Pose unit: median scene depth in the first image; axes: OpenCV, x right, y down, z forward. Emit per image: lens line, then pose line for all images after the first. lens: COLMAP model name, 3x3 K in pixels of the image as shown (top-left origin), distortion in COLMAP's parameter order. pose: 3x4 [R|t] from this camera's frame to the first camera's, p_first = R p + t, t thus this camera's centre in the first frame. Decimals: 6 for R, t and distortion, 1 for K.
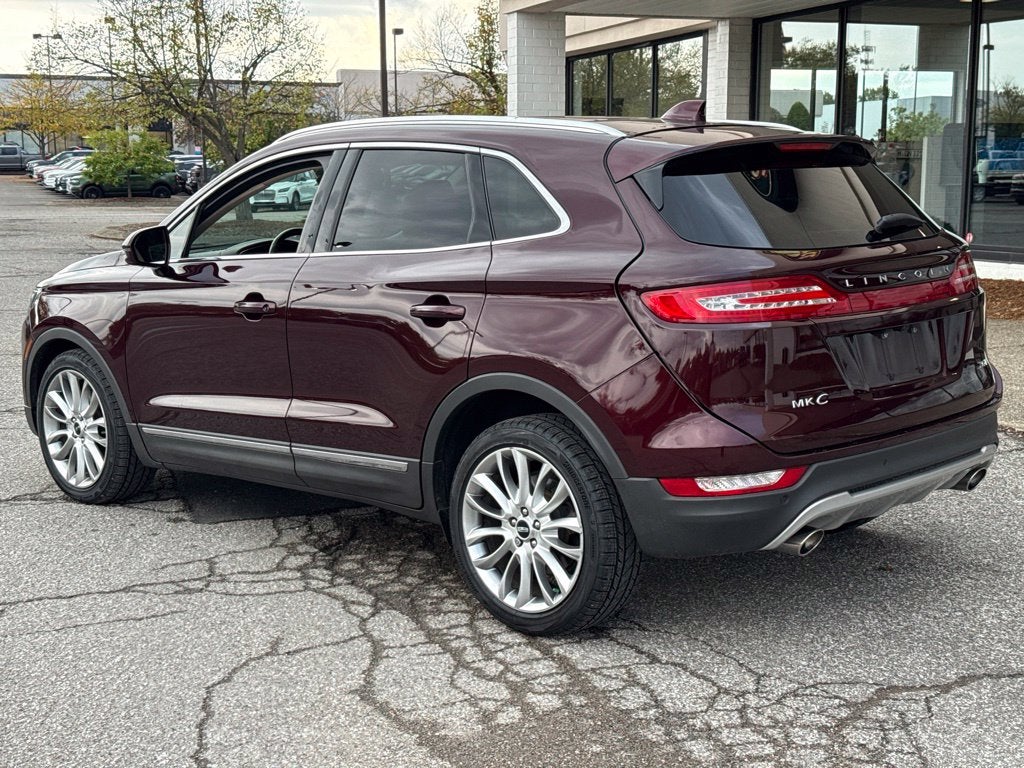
lens RADIAL K [[1432.3, 0, 513.1], [0, 1432.3, 389.1], [0, 0, 1]] dist [0.106820, 0.000000]
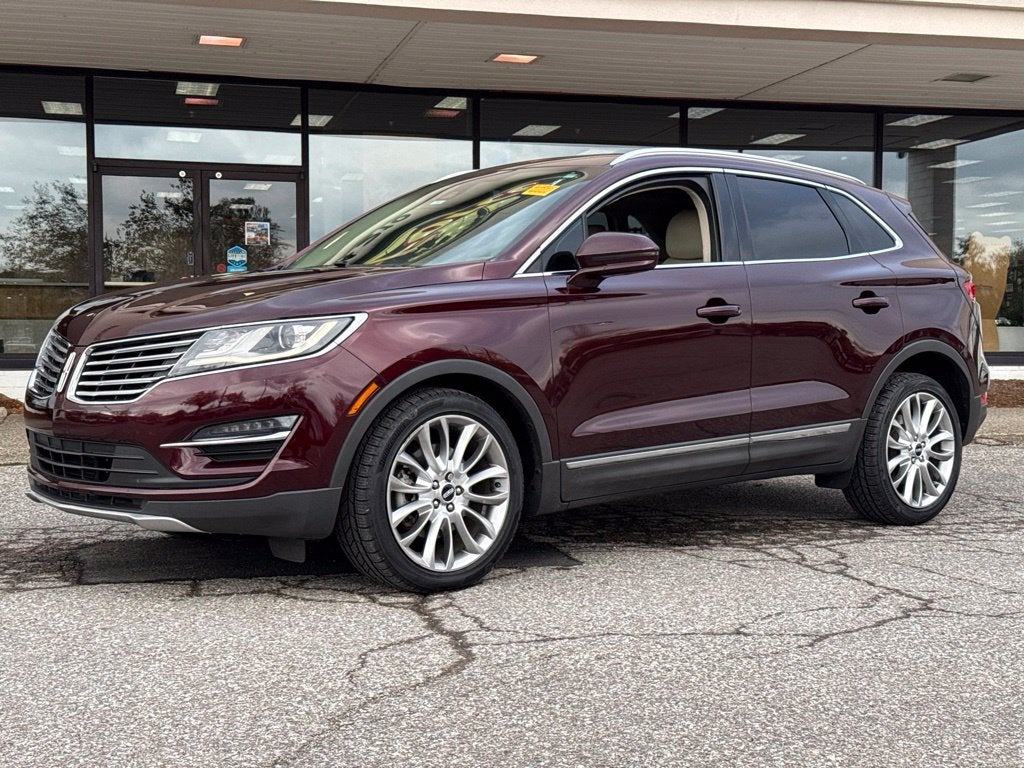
lens RADIAL K [[1432.3, 0, 507.5], [0, 1432.3, 387.9], [0, 0, 1]] dist [0.106820, 0.000000]
pose [[0.098916, -0.031448, 0.994599, -1.390031], [0.148374, 0.988793, 0.016508, -0.046544], [-0.983972, 0.145940, 0.102474, 1.174183]]
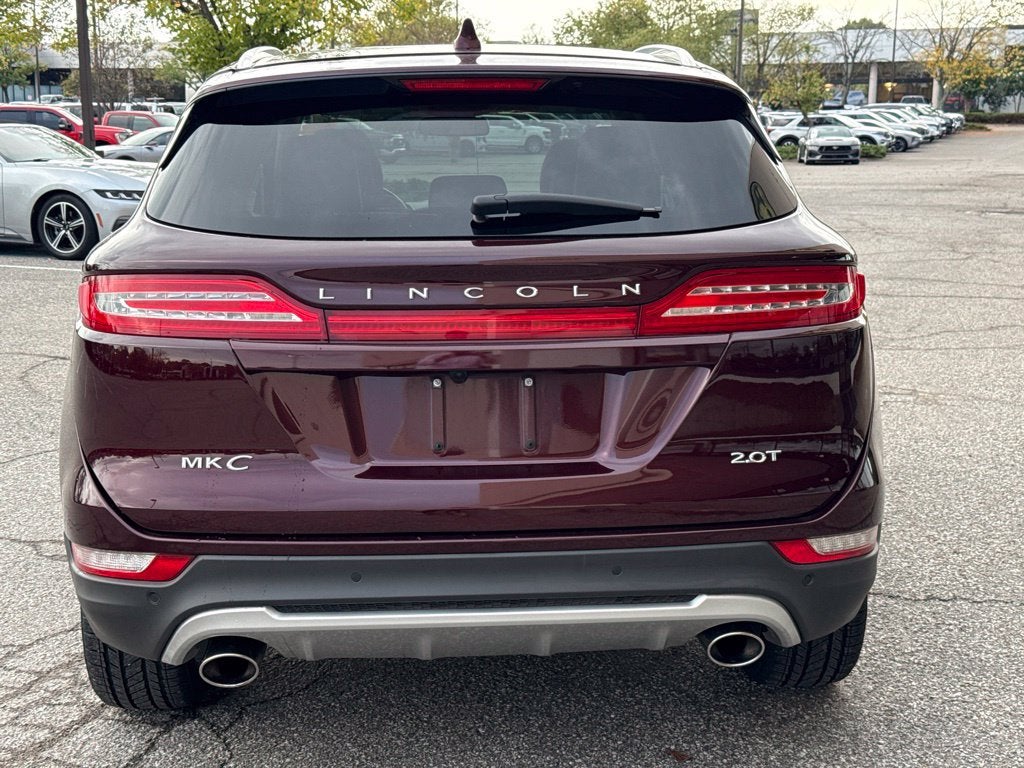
lens RADIAL K [[1432.3, 0, 513.2], [0, 1432.3, 380.4], [0, 0, 1]] dist [0.106820, 0.000000]
pose [[0.732610, 0.129462, -0.668224, 0.650038], [-0.112550, 0.991271, 0.068655, -0.078886], [0.671279, 0.024911, 0.740786, 0.514668]]
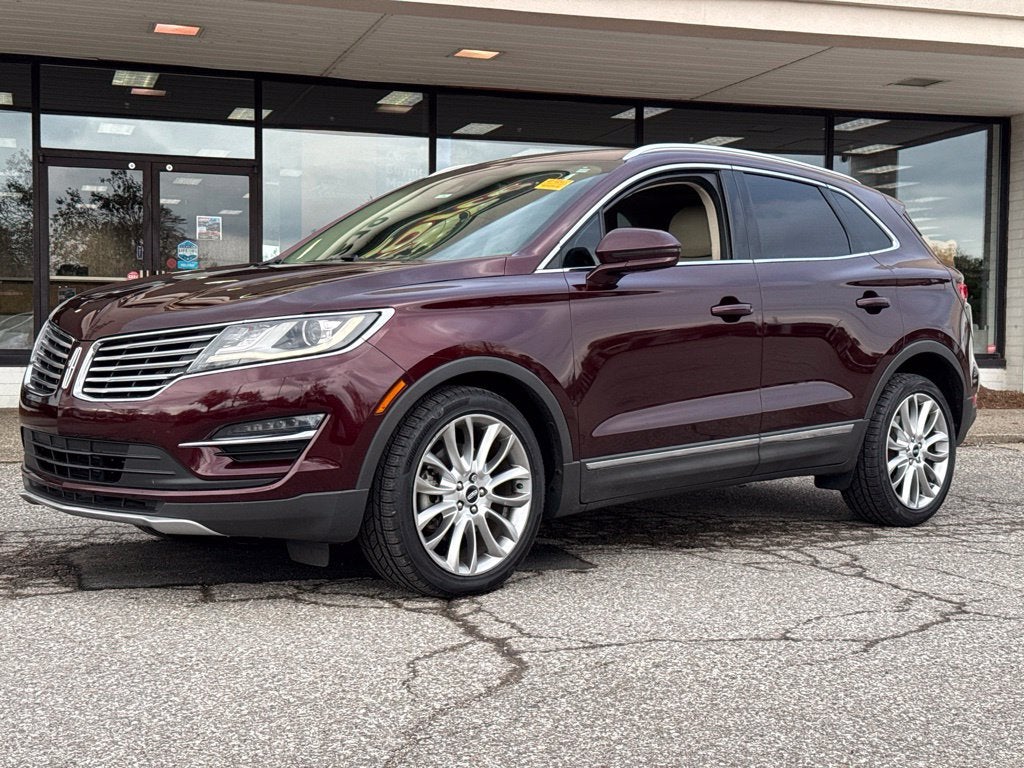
lens RADIAL K [[1432.3, 0, 510.8], [0, 1432.3, 385.7], [0, 0, 1]] dist [0.106820, 0.000000]
pose [[0.039523, -0.029594, 0.998780, -1.367323], [0.142477, 0.989515, 0.023682, -0.055798], [-0.989009, 0.141368, 0.043325, 1.250052]]
